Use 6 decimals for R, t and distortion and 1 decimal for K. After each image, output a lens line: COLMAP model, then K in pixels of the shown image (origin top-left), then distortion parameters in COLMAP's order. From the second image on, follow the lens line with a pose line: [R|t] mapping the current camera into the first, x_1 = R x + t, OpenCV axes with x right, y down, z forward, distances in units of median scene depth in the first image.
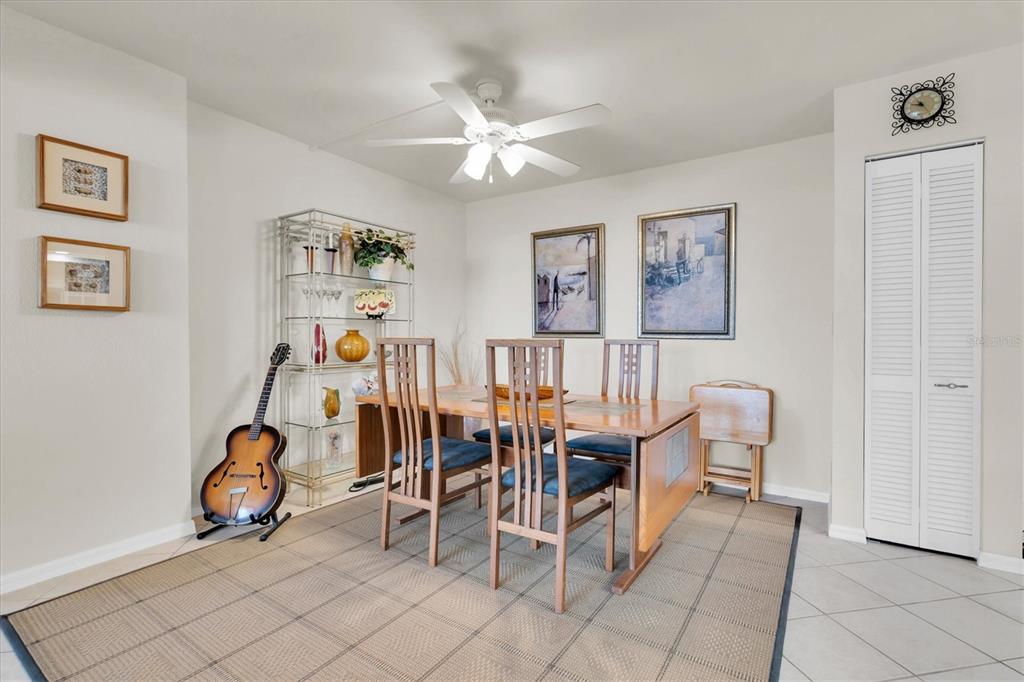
lens RADIAL K [[475.5, 0, 512.7], [0, 475.5, 336.4], [0, 0, 1]] dist [-0.007896, 0.003850]
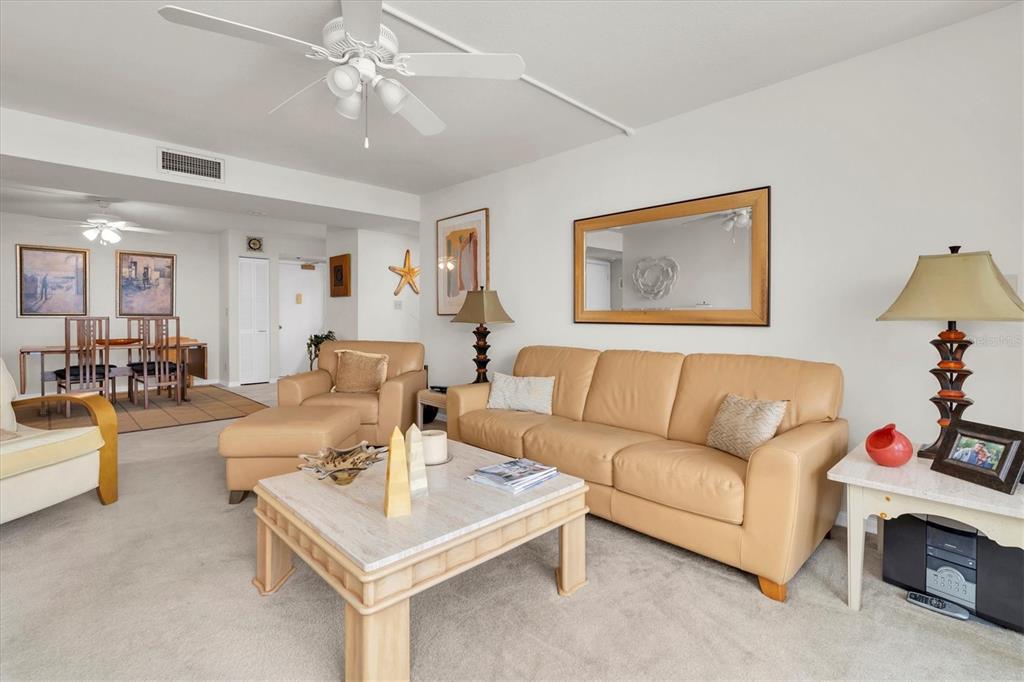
lens RADIAL K [[475.5, 0, 511.9], [0, 475.5, 326.0], [0, 0, 1]] dist [-0.007896, 0.003850]
pose [[0.208734, -0.017408, 0.977818, -1.224012], [0.006820, 0.999843, 0.016344, 0.016321], [-0.977949, 0.003257, 0.208820, -0.872592]]
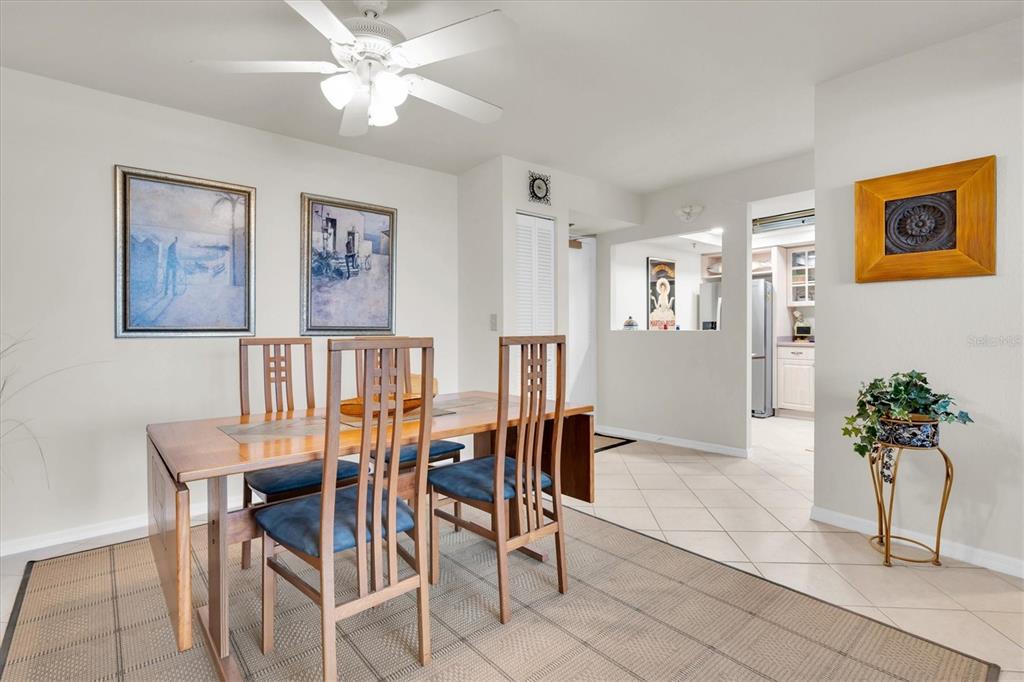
lens RADIAL K [[475.5, 0, 505.9], [0, 475.5, 344.1], [0, 0, 1]] dist [-0.007896, 0.003850]
pose [[0.273237, -0.033613, 0.961359, -0.480841], [0.010755, 0.999434, 0.031888, -0.004084], [-0.961887, 0.001626, 0.273444, 0.424176]]
